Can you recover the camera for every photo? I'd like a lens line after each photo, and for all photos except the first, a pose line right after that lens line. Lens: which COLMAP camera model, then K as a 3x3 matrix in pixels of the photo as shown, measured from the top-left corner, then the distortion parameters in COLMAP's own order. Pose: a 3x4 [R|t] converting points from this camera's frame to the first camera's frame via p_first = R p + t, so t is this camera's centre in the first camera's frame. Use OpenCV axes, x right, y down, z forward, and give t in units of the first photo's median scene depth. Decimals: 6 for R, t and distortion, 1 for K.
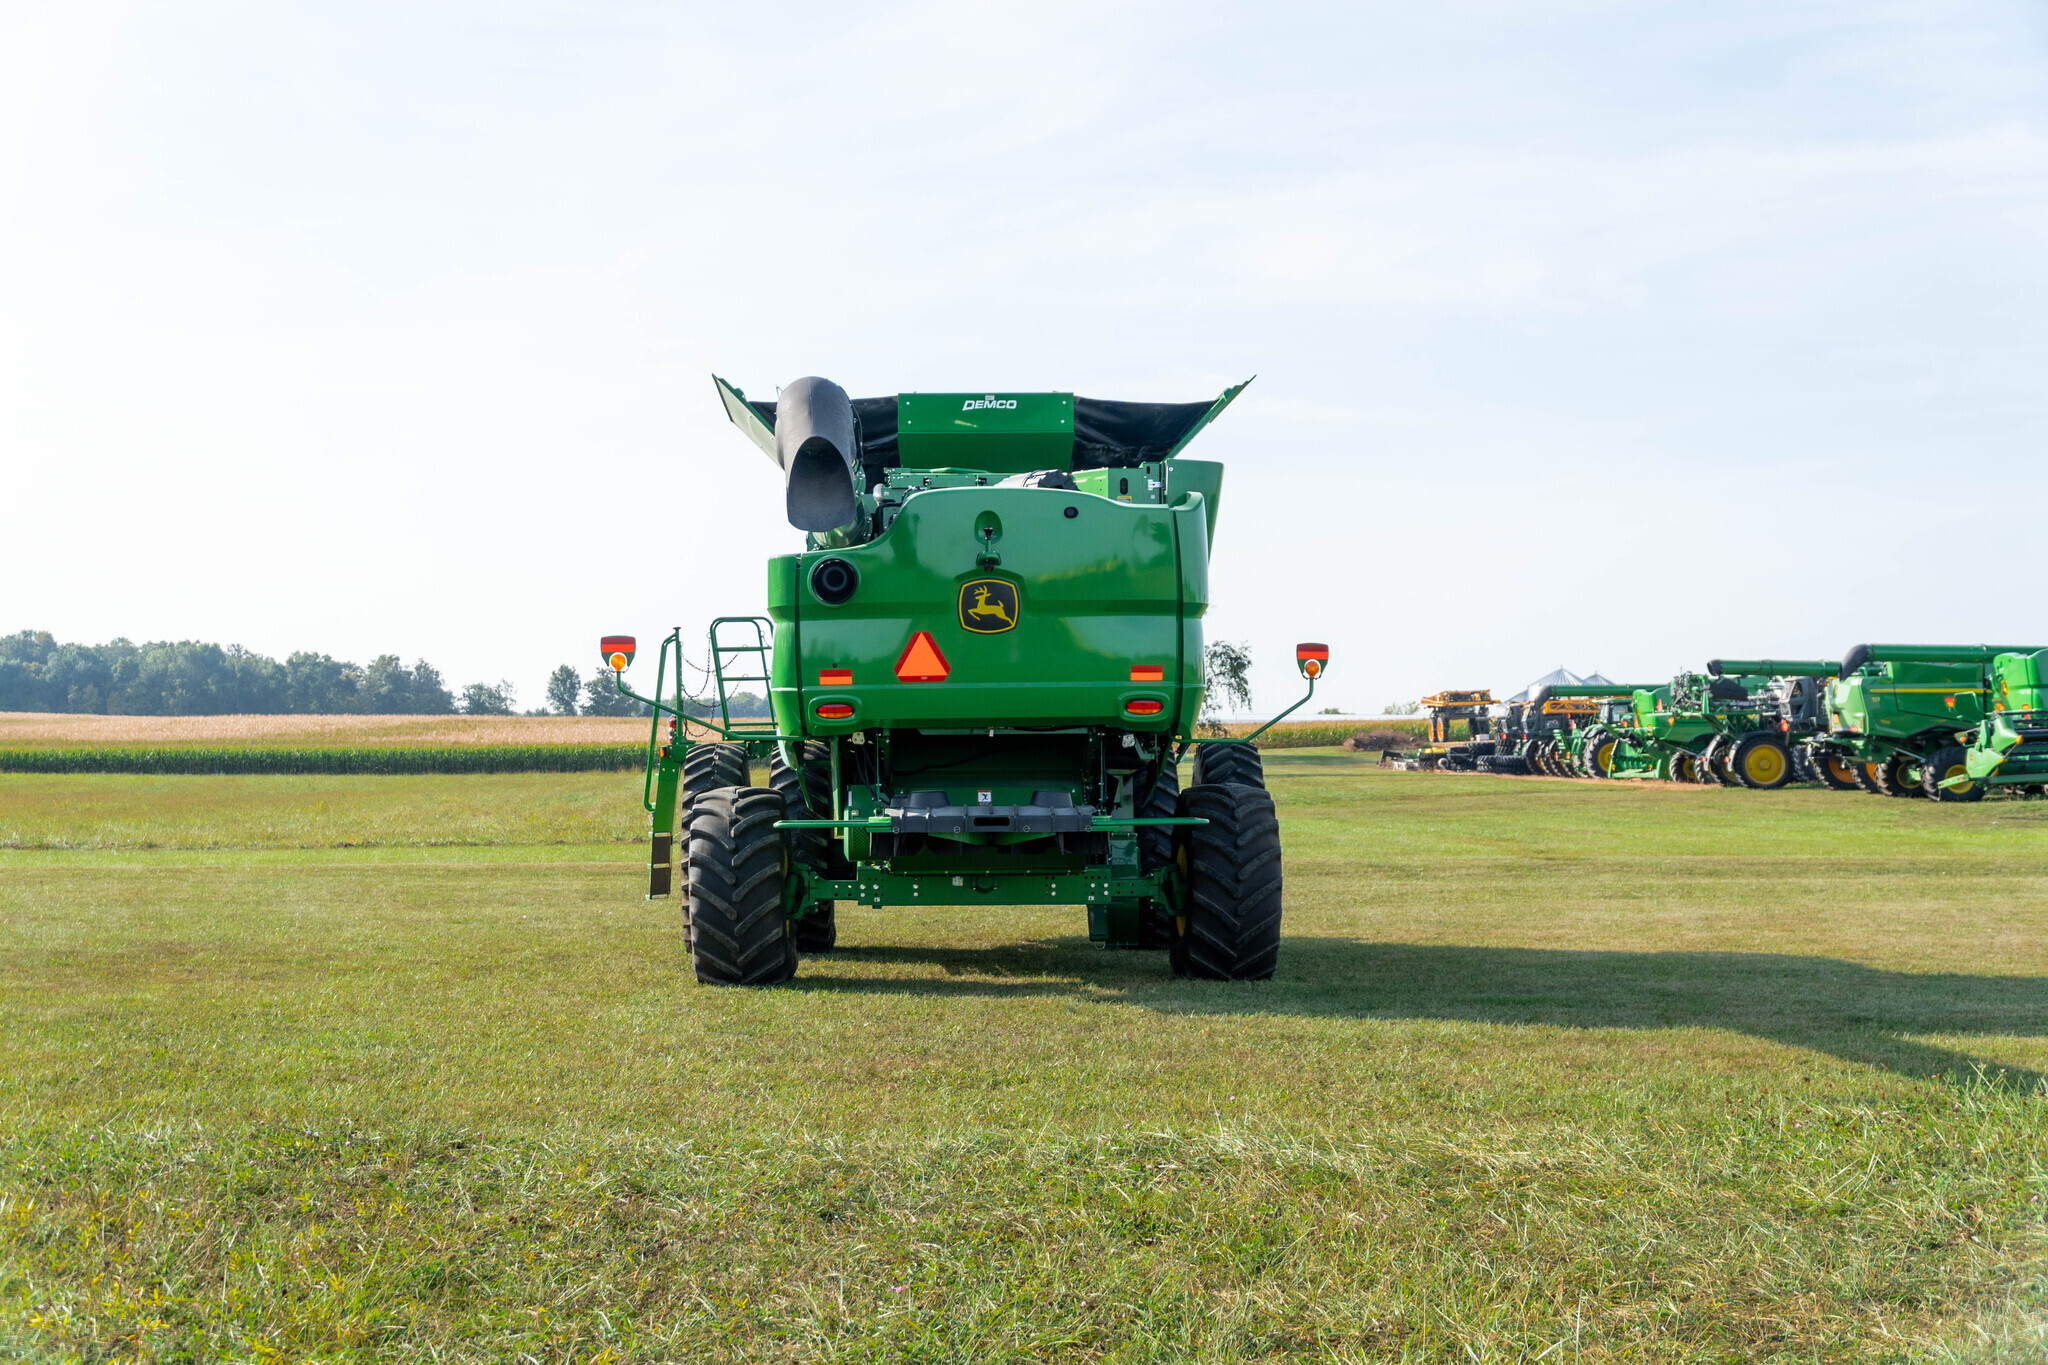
lens RADIAL K [[2841.8, 0, 1022.6], [0, 2841.8, 654.2], [0, 0, 1]] dist [0.110060, 0.032177]
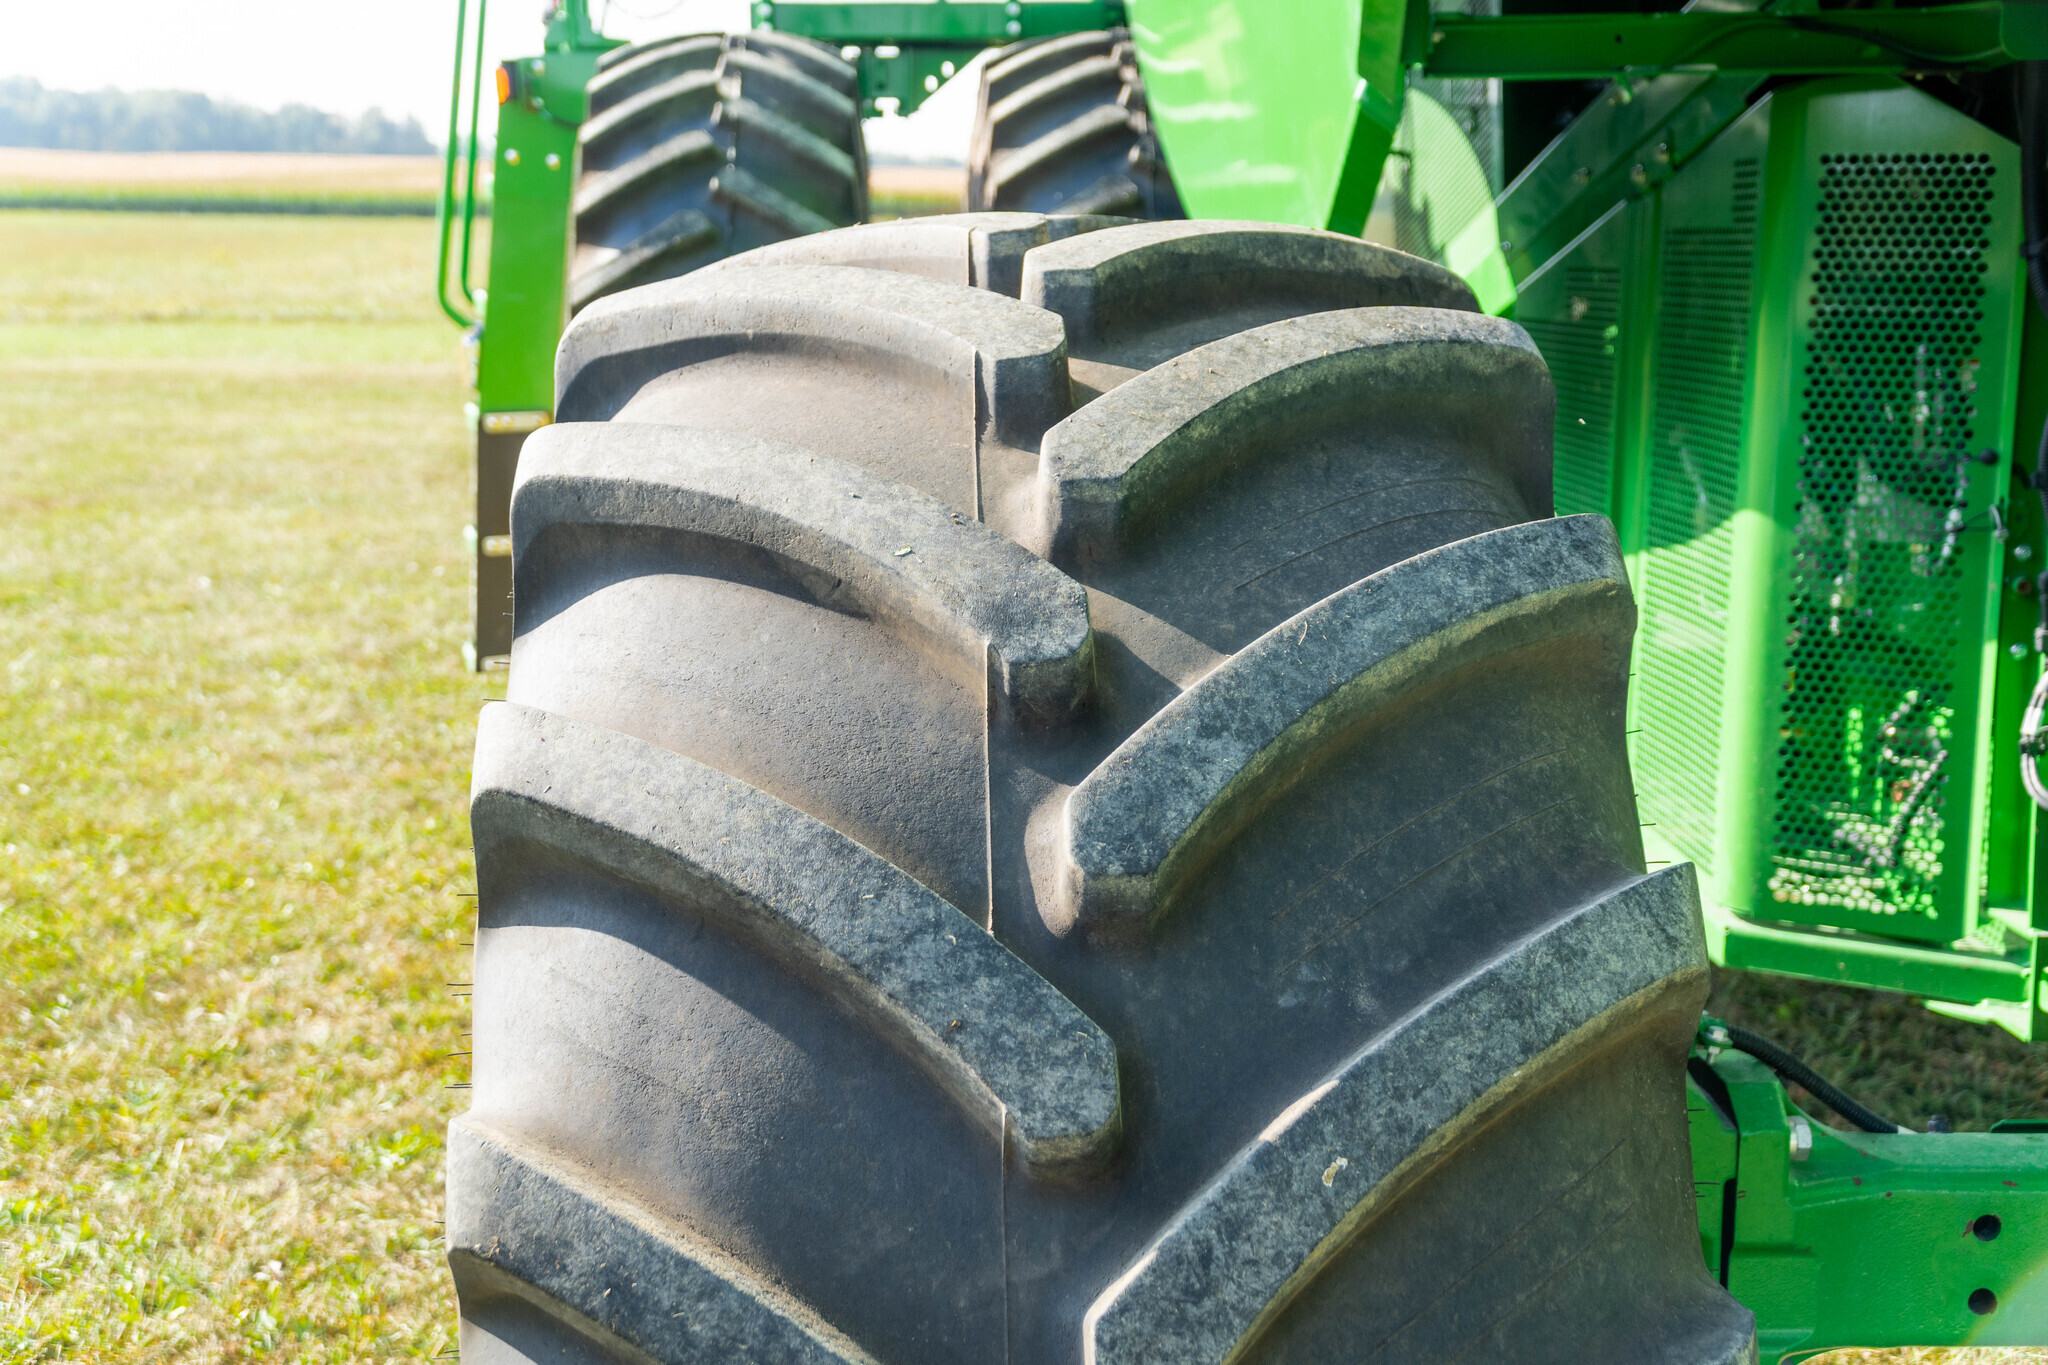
lens RADIAL K [[2072.8, 0, 1024.0], [0, 2072.8, 682.5], [0, 0, 1]] dist [0.071779, -0.000126]
pose [[0.998972, 0.003937, 0.045150, -0.092459], [-0.015063, 0.968431, 0.248824, 0.039945], [-0.042745, -0.249249, 0.967496, 0.836692]]
